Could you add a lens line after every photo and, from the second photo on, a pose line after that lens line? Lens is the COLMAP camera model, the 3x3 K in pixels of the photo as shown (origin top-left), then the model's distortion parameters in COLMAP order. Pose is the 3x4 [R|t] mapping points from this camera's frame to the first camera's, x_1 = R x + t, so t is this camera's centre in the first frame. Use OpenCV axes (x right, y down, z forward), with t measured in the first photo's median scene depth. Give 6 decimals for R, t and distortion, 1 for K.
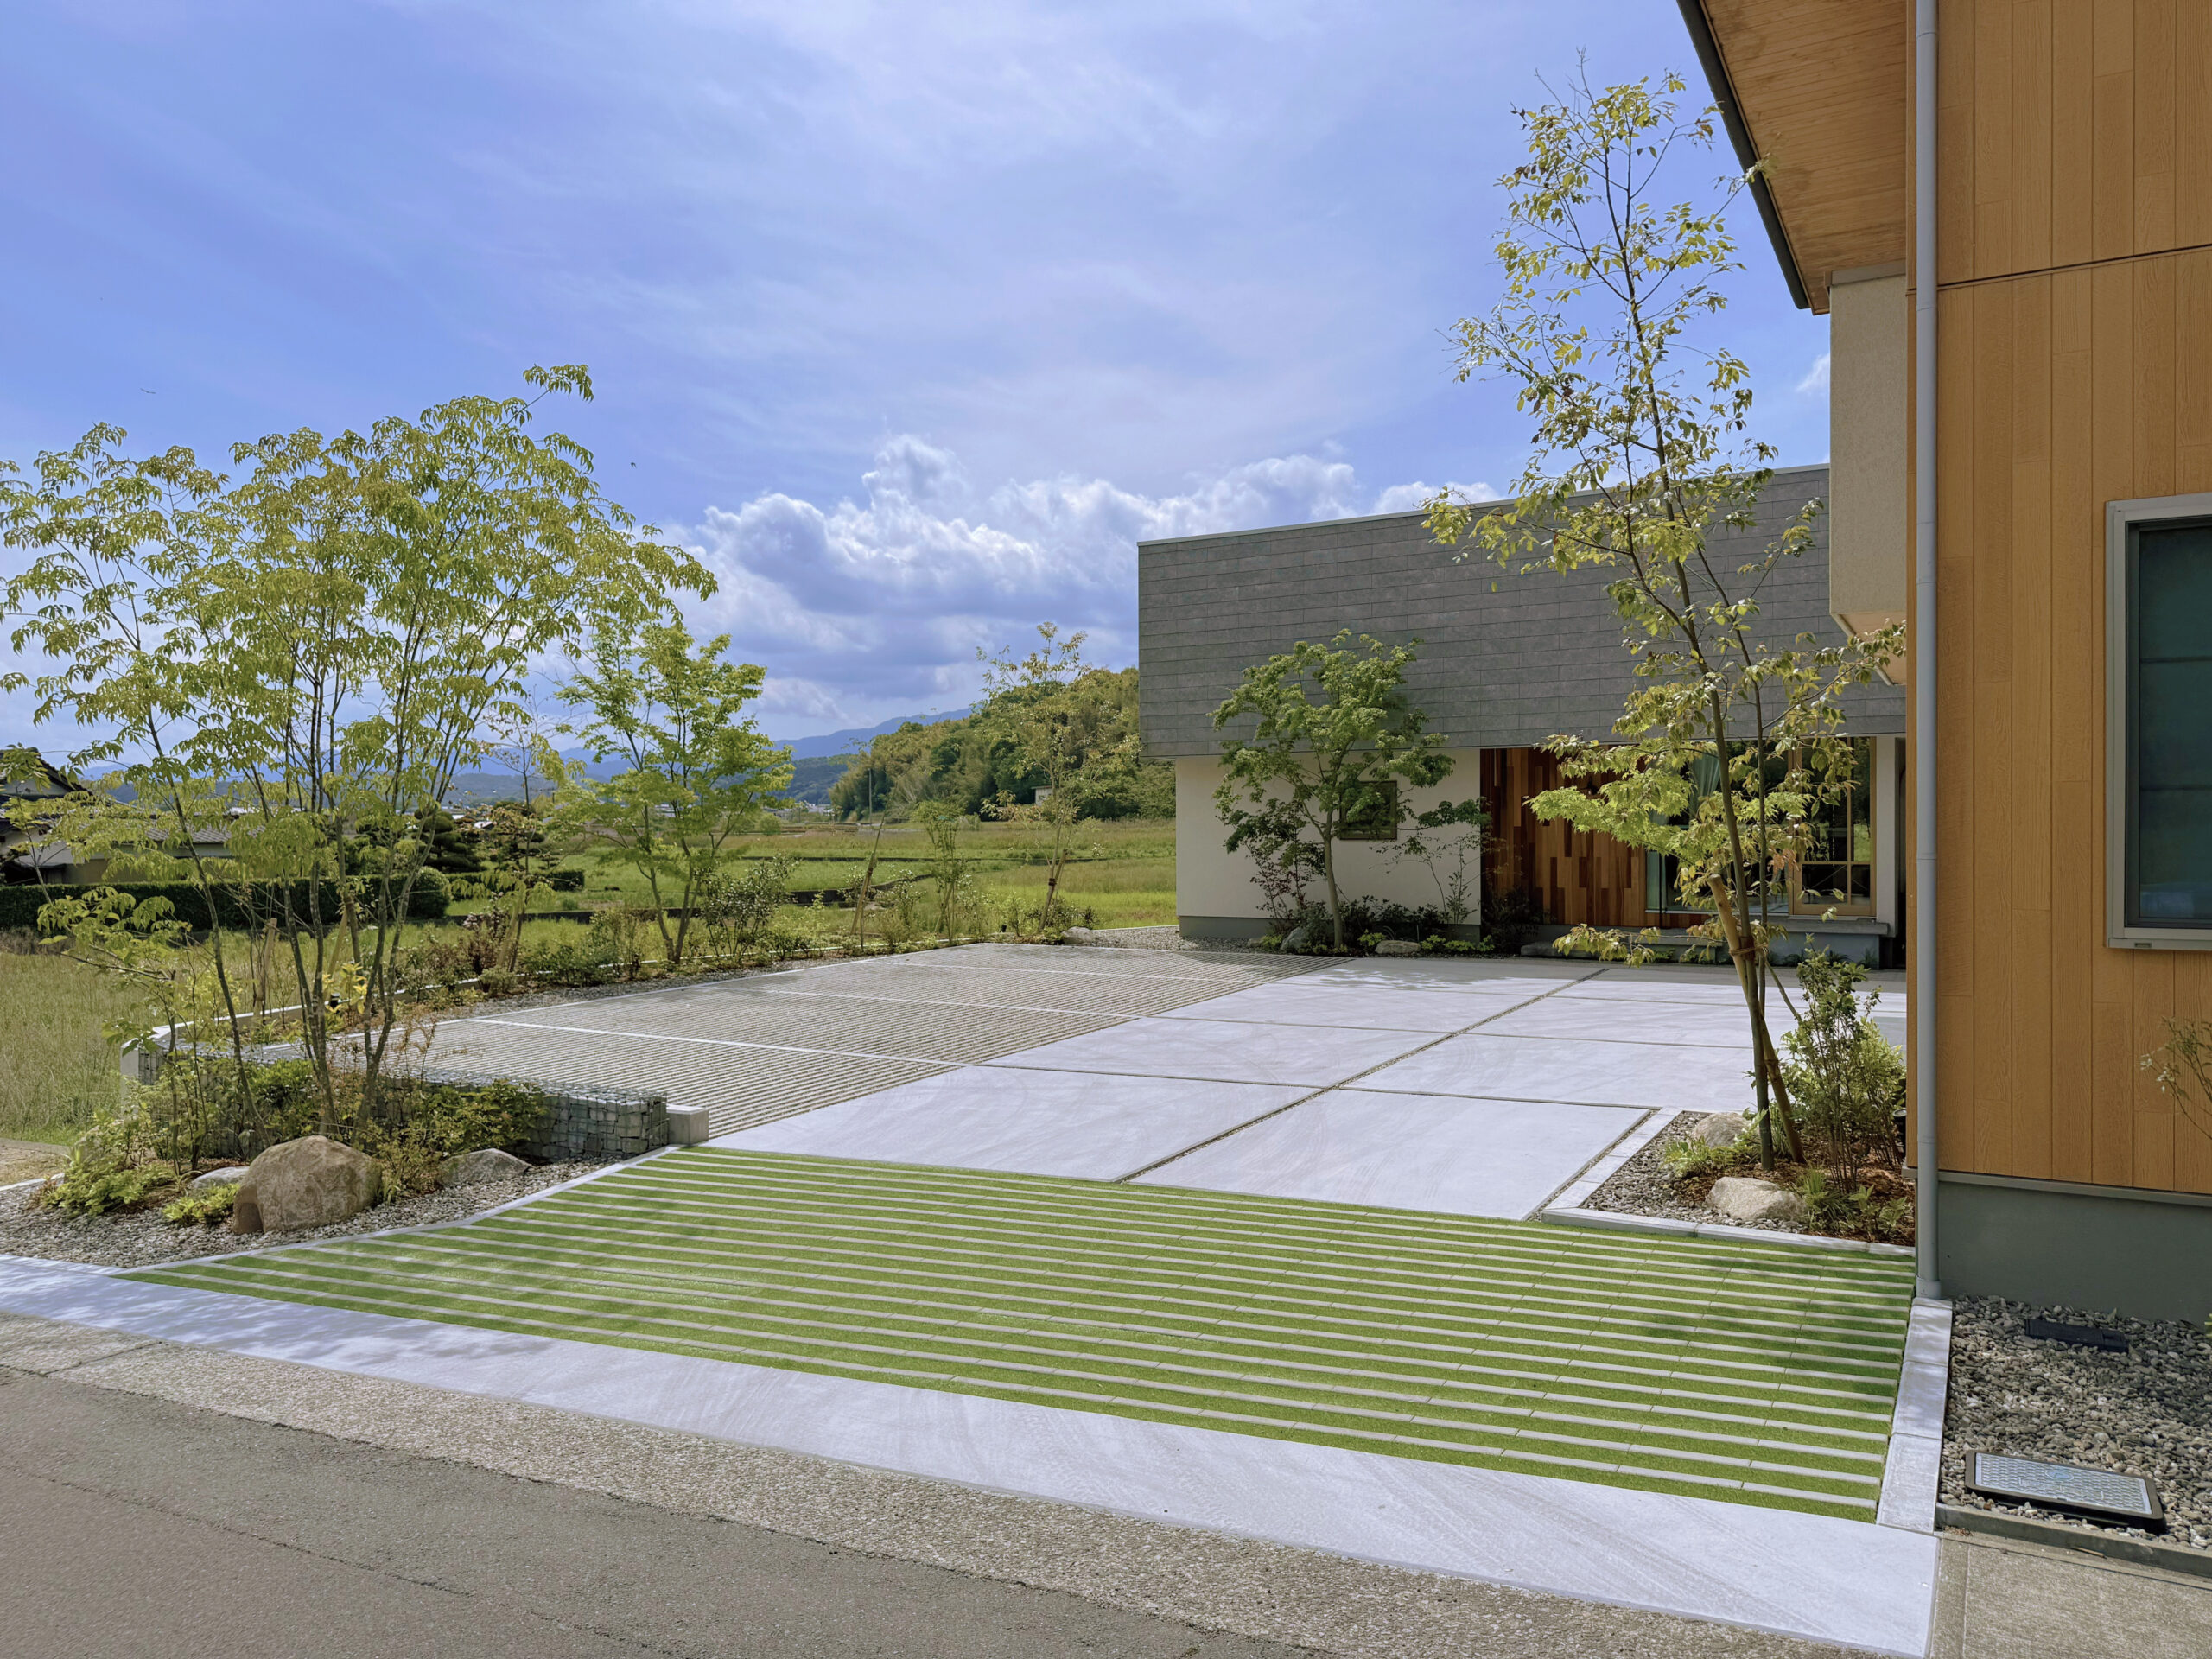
lens RADIAL K [[1542.9, 0, 1119.2], [0, 1542.9, 833.4], [0, 0, 1]] dist [0.074058, -0.101703]
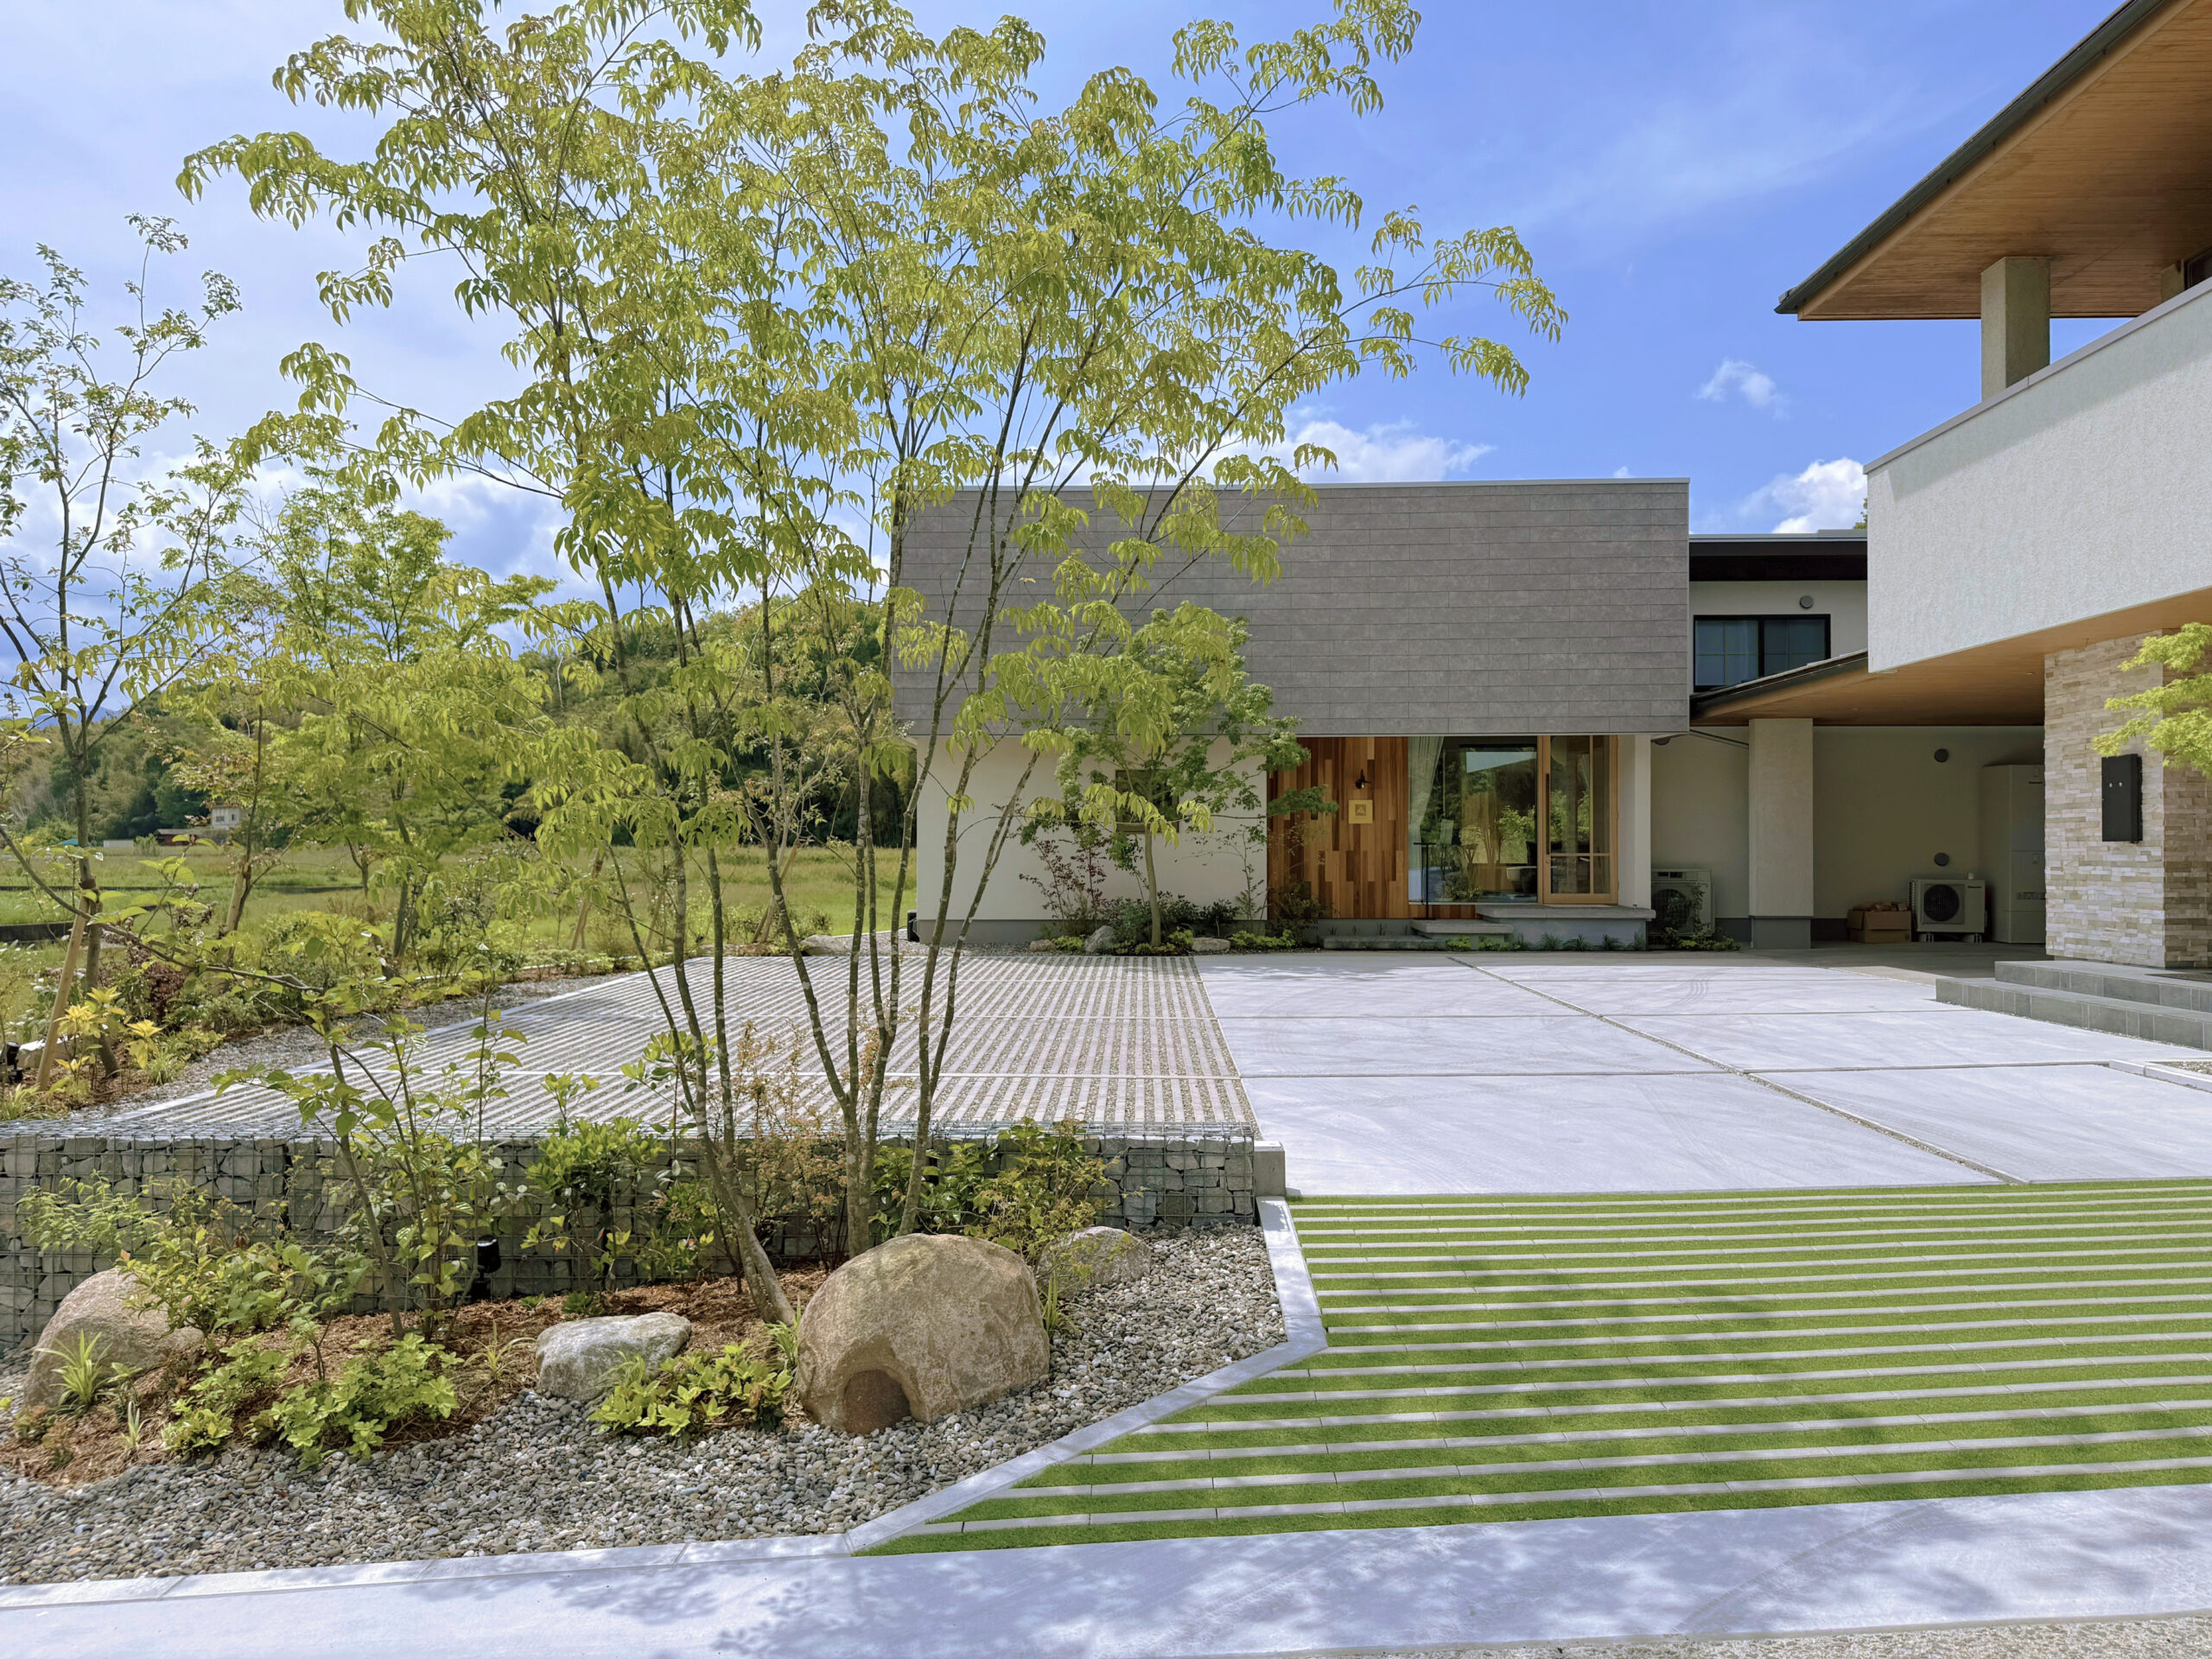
lens RADIAL K [[1542.9, 0, 1119.2], [0, 1542.9, 833.4], [0, 0, 1]] dist [0.074058, -0.101703]
pose [[0.880374, 0.011532, 0.474141, -0.319630], [-0.001260, 0.999758, -0.021976, 0.027376], [-0.474279, 0.018750, 0.880175, 0.209641]]
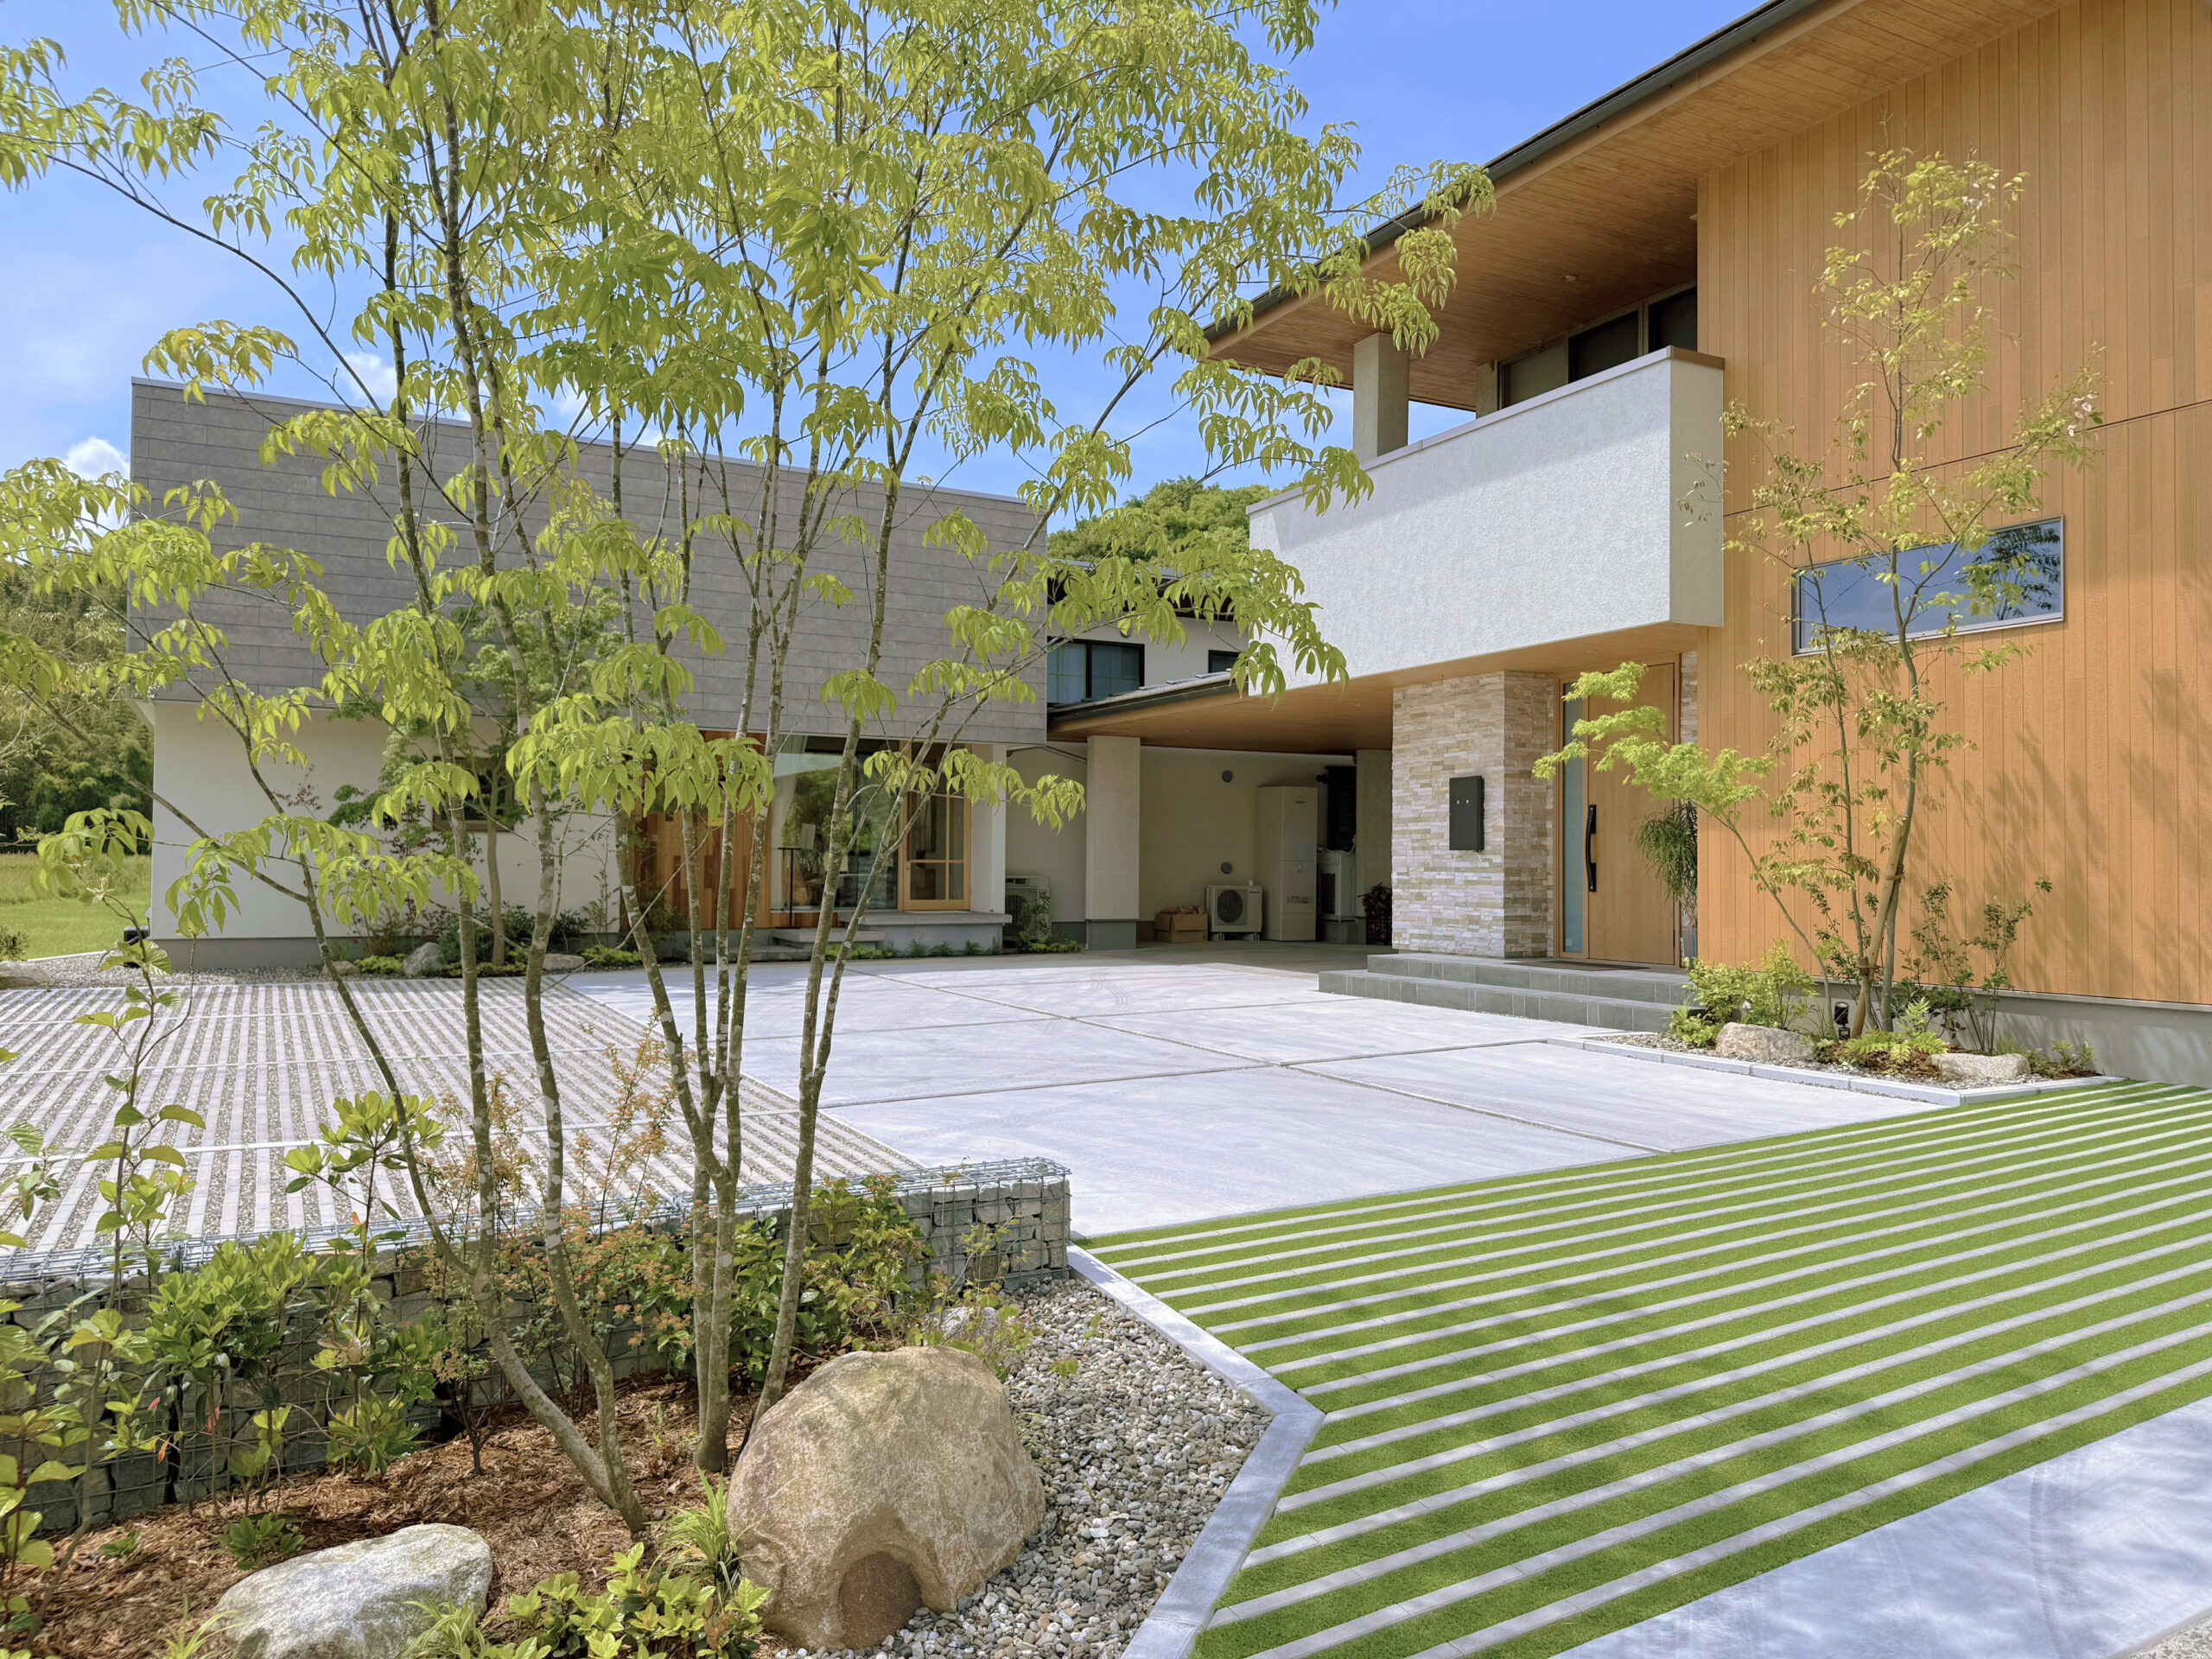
lens RADIAL K [[1541.2, 0, 1104.2], [0, 1541.2, 811.1], [0, 0, 1]] dist [0.077113, -0.107181]
pose [[0.538692, 0.040035, 0.841551, -0.370189], [-0.003792, 0.998975, -0.045096, 0.031292], [-0.842494, 0.021102, 0.538292, 0.322668]]
